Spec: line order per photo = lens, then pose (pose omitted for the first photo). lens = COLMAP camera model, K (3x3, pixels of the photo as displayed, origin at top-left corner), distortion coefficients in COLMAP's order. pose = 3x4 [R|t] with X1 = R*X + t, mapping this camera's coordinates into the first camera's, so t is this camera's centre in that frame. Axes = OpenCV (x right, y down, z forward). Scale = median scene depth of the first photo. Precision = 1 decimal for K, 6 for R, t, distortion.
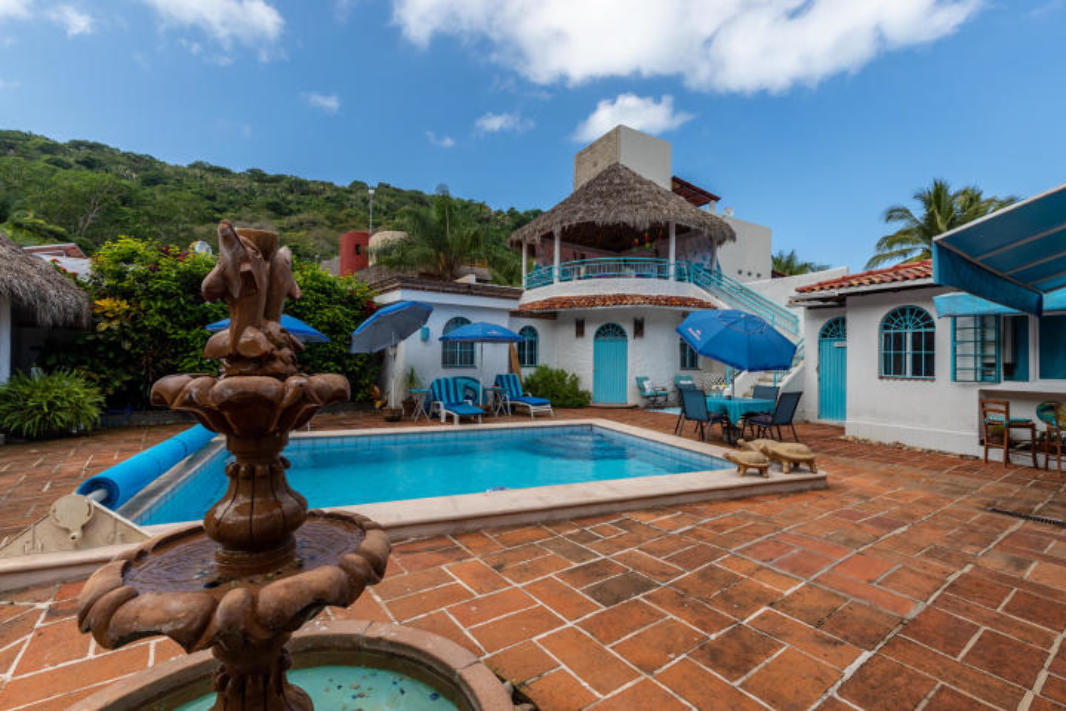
lens RADIAL K [[480.1, 0, 533.0], [0, 480.1, 355.5], [0, 0, 1]] dist [0.000397, 0.000066]
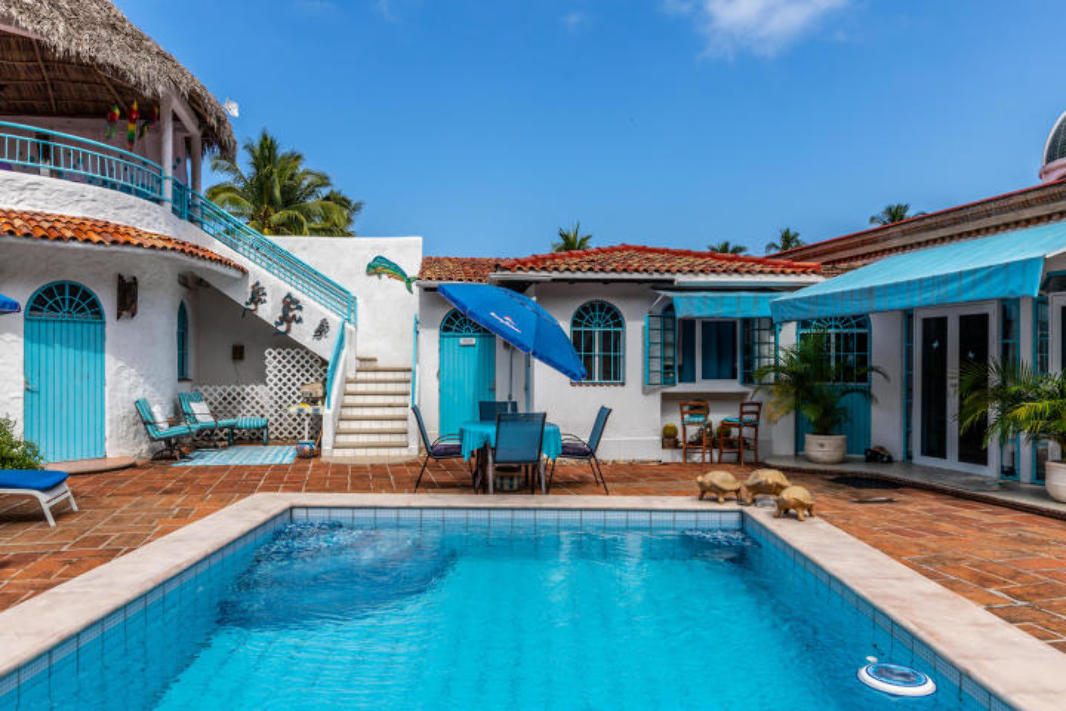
lens RADIAL K [[730.8, 0, 533.0], [0, 730.8, 355.5], [0, 0, 1]] dist [0.003978, 0.001325]
pose [[0.405260, 0.001300, 0.914200, -0.495586], [-0.006060, 0.999981, 0.001264, -0.004632], [-0.914181, -0.006053, 0.405261, 0.581790]]
